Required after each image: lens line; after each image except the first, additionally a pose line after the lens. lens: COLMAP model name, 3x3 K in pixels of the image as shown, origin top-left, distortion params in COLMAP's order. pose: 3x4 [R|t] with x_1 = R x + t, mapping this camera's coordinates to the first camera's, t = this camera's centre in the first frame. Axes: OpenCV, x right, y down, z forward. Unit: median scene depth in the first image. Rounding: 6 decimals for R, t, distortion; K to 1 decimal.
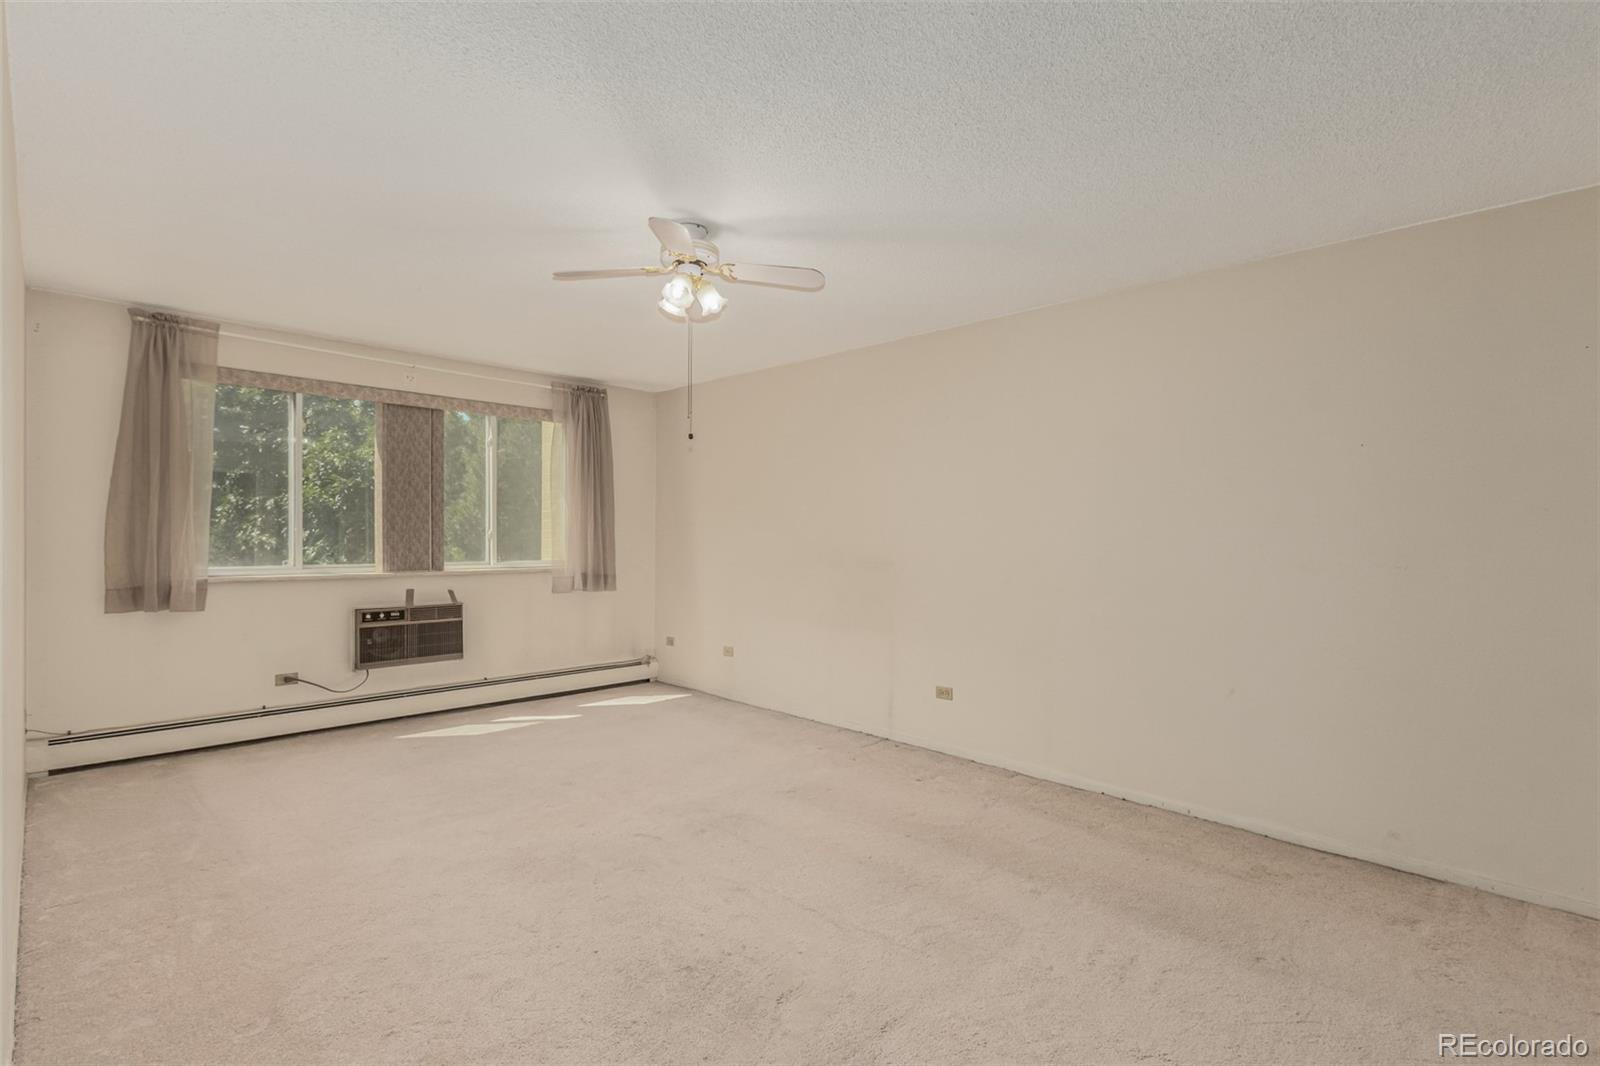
lens RADIAL K [[766.5, 0, 795.4], [0, 766.5, 540.2], [0, 0, 1]] dist [-0.000396, -0.000507]
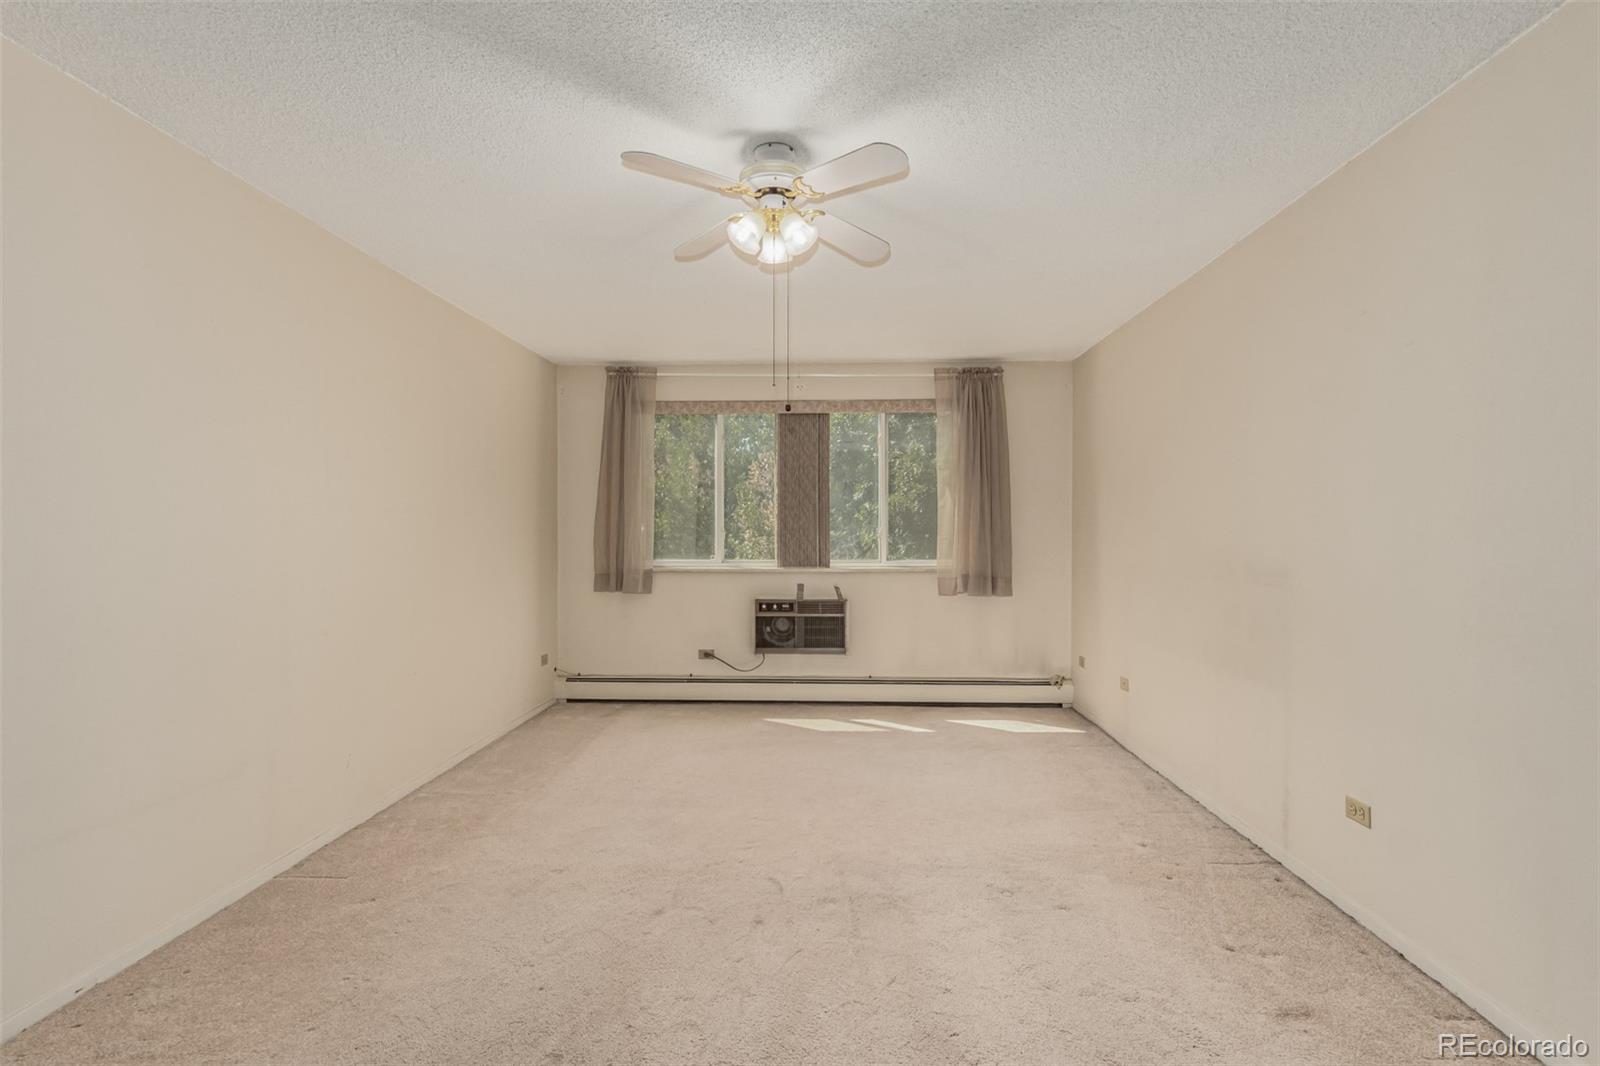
lens RADIAL K [[756.3, 0, 799.9], [0, 756.3, 538.7], [0, 0, 1]] dist [0.001234, -0.000267]
pose [[0.670701, -0.001053, -0.741727, 0.282485], [-0.000228, 0.999999, -0.001626, 0.002445], [0.741728, 0.001259, 0.670700, 0.285778]]
